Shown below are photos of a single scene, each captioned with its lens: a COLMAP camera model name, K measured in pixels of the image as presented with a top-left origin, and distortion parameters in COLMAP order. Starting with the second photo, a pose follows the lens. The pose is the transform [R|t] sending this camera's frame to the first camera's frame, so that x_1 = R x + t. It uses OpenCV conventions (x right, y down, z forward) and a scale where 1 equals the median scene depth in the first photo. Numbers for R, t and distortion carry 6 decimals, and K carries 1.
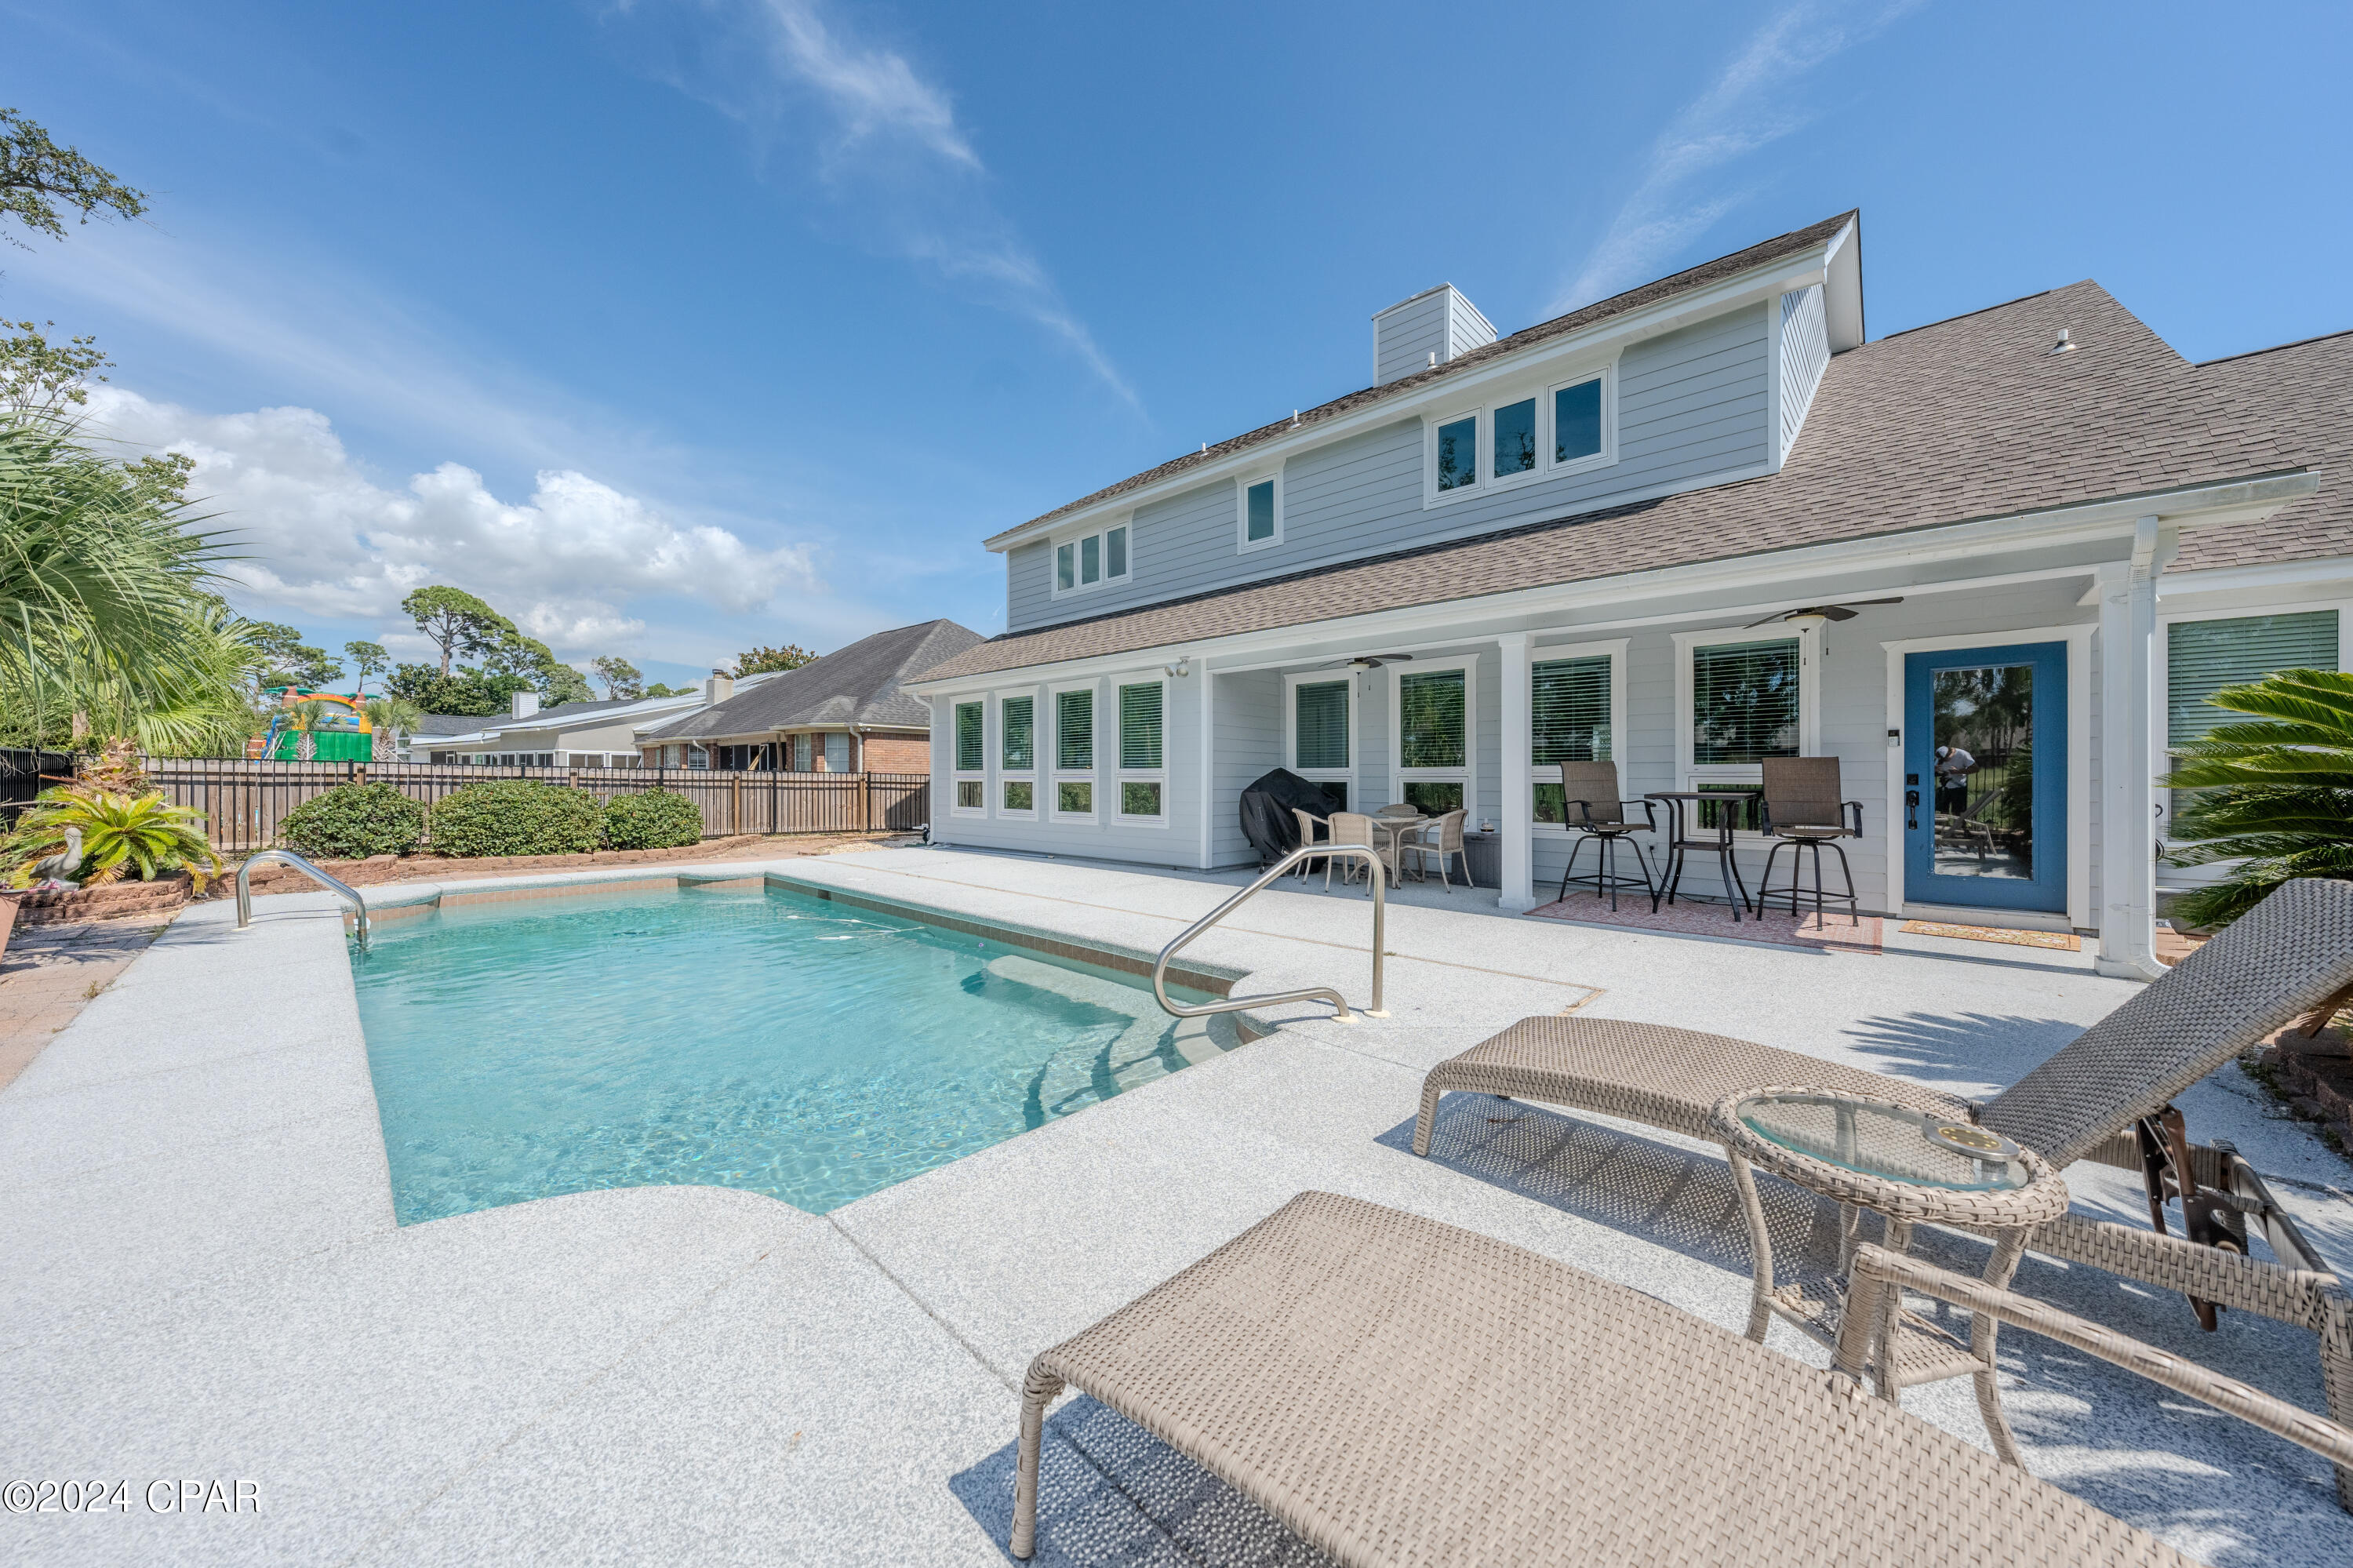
lens RADIAL K [[800.7, 0, 1176.5], [0, 800.7, 774.0], [0, 0, 1]] dist [-0.001276, 0.000283]
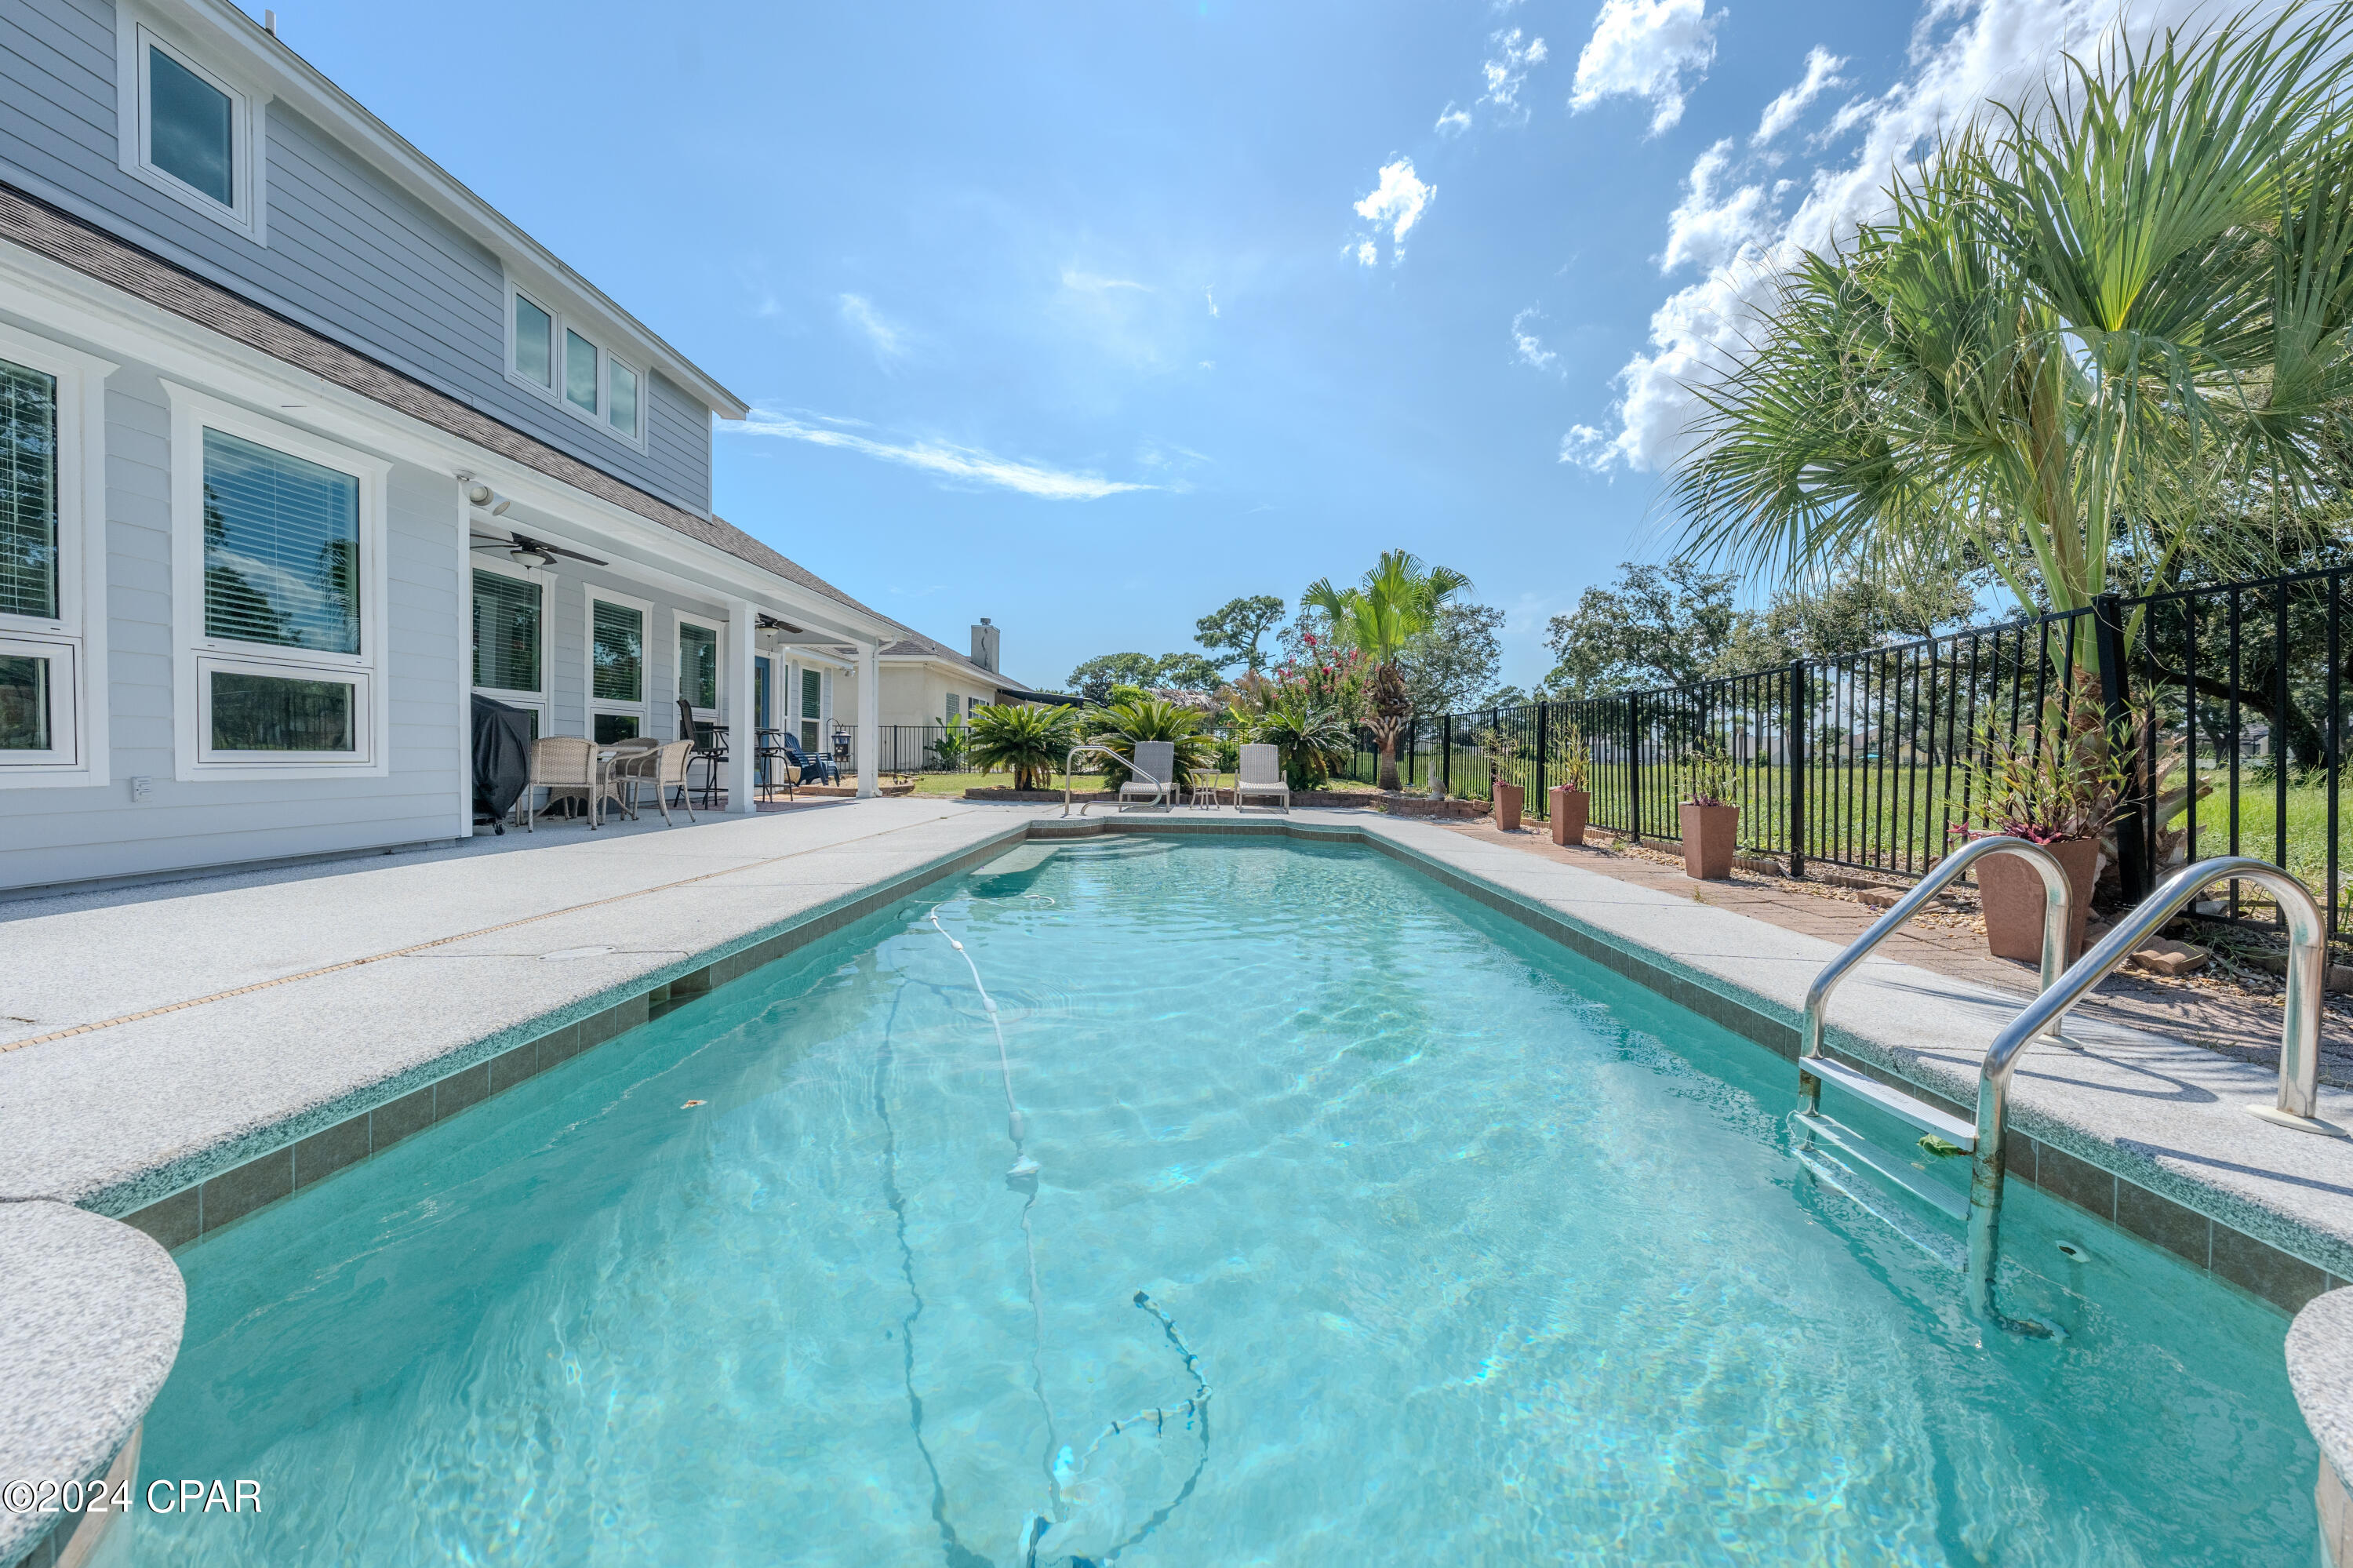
lens RADIAL K [[800.7, 0, 1176.5], [0, 800.7, 774.0], [0, 0, 1]] dist [-0.001276, 0.000283]
pose [[-0.659345, -0.019463, 0.751589, -0.340706], [-0.008640, 0.999795, 0.018311, 0.025172], [-0.751791, 0.005579, -0.659378, 0.452065]]
